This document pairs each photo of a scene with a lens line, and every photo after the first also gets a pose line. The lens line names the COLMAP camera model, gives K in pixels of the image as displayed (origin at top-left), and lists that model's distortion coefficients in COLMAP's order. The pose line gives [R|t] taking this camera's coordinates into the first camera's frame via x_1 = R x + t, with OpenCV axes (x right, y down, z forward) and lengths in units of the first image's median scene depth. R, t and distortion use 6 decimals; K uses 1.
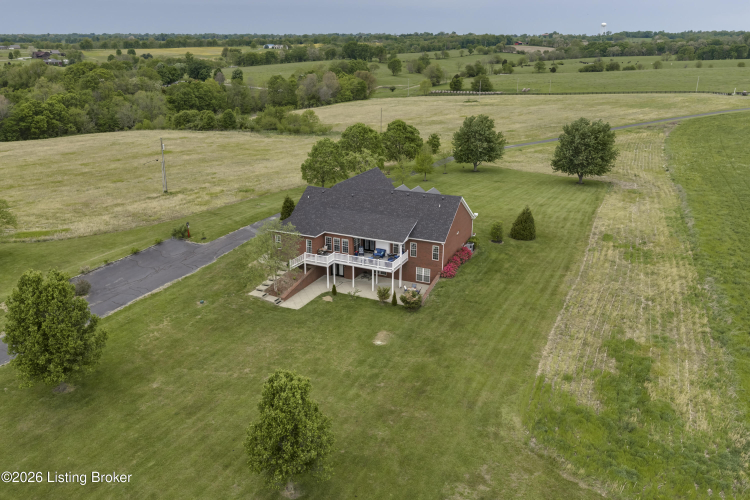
lens RADIAL K [[620.3, 0, 377.0], [0, 620.3, 249.6], [0, 0, 1]] dist [0.030659, -0.052841]
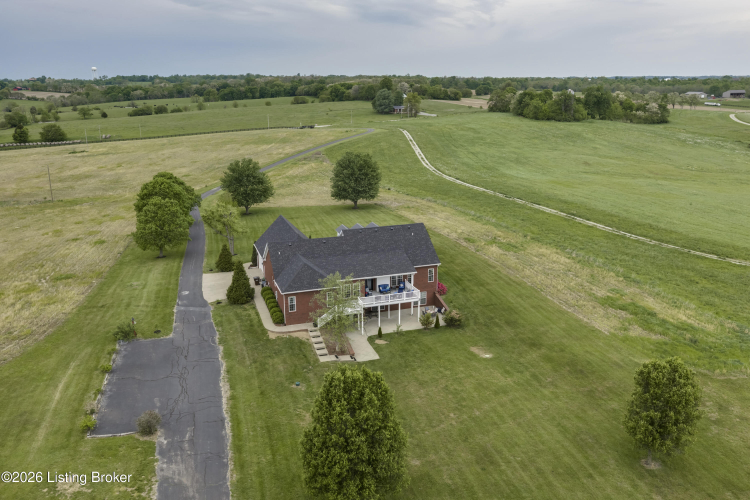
lens RADIAL K [[620.3, 0, 377.0], [0, 620.3, 249.6], [0, 0, 1]] dist [0.030659, -0.052841]
pose [[0.721687, -0.191074, 0.665326, -0.591711], [0.233462, 0.972020, 0.025914, -0.075764], [-0.651662, 0.136626, 0.746103, 0.198260]]
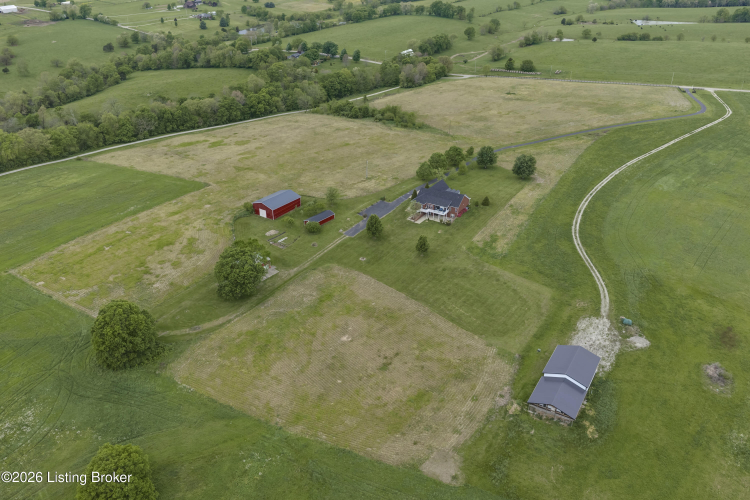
lens RADIAL K [[620.3, 0, 377.0], [0, 620.3, 249.6], [0, 0, 1]] dist [0.030659, -0.052841]
pose [[0.992080, 0.054103, -0.113356, 0.049880], [-0.036397, 0.987584, 0.152820, -0.268247], [0.120217, -0.147484, 0.981731, -2.355234]]
